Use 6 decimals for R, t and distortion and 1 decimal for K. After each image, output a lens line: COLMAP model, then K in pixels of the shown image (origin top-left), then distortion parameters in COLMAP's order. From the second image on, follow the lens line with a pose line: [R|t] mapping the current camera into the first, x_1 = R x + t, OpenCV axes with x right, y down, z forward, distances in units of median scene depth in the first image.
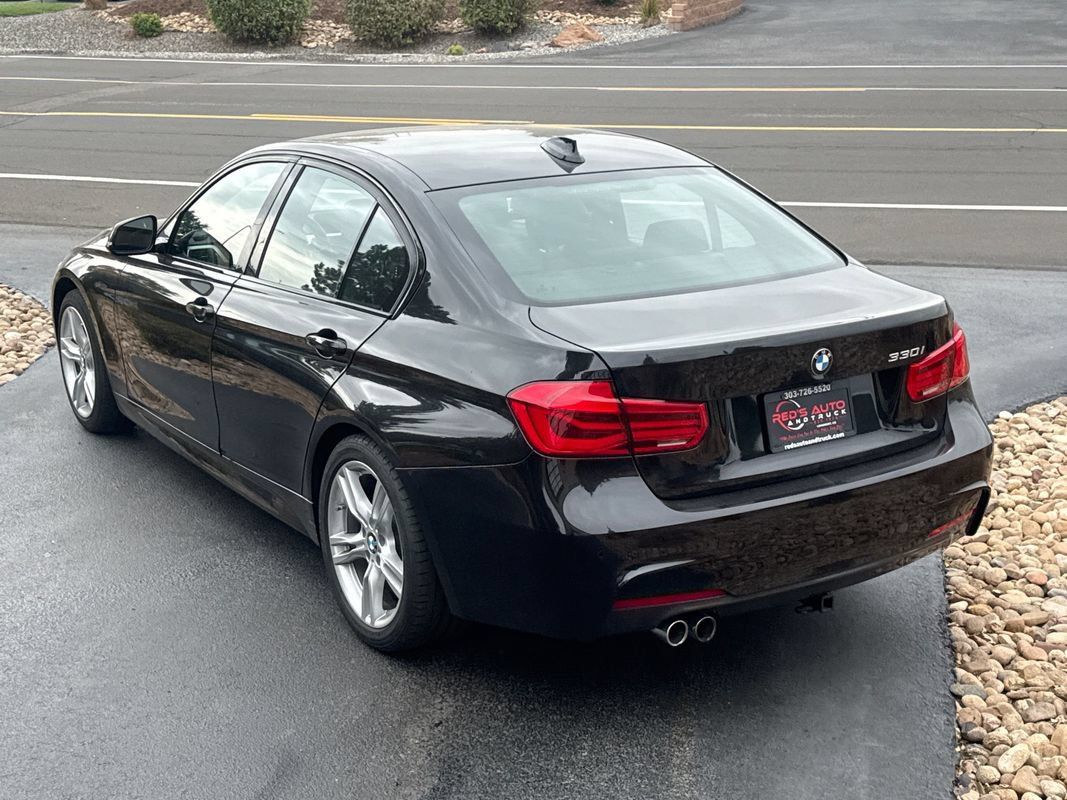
lens RADIAL K [[1598.6, 0, 592.2], [0, 1598.6, 403.0], [0, 0, 1]] dist [0.232003, -0.503145]
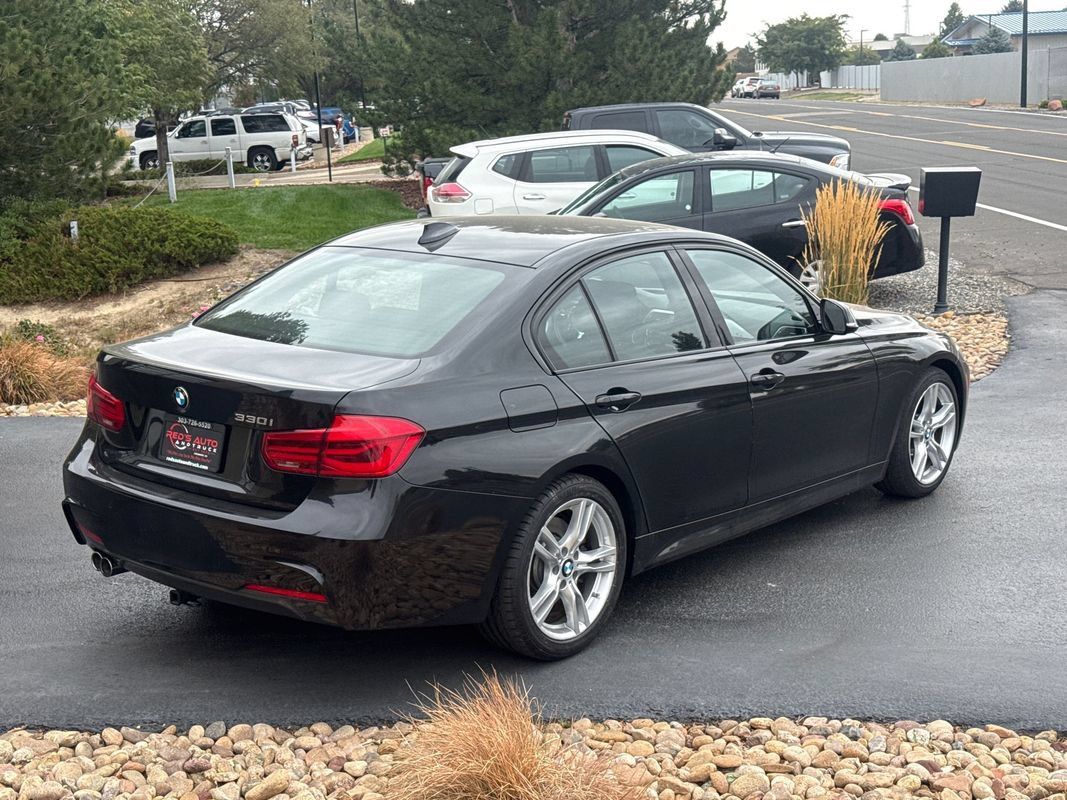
lens RADIAL K [[1625.7, 0, 517.9], [0, 1625.7, 421.1], [0, 0, 1]] dist [0.200322, -0.515765]
pose [[0.238166, 0.201580, -0.950075, 1.251169], [-0.255271, 0.956823, 0.139020, -0.222352], [0.937077, 0.209417, 0.279340, 0.801470]]
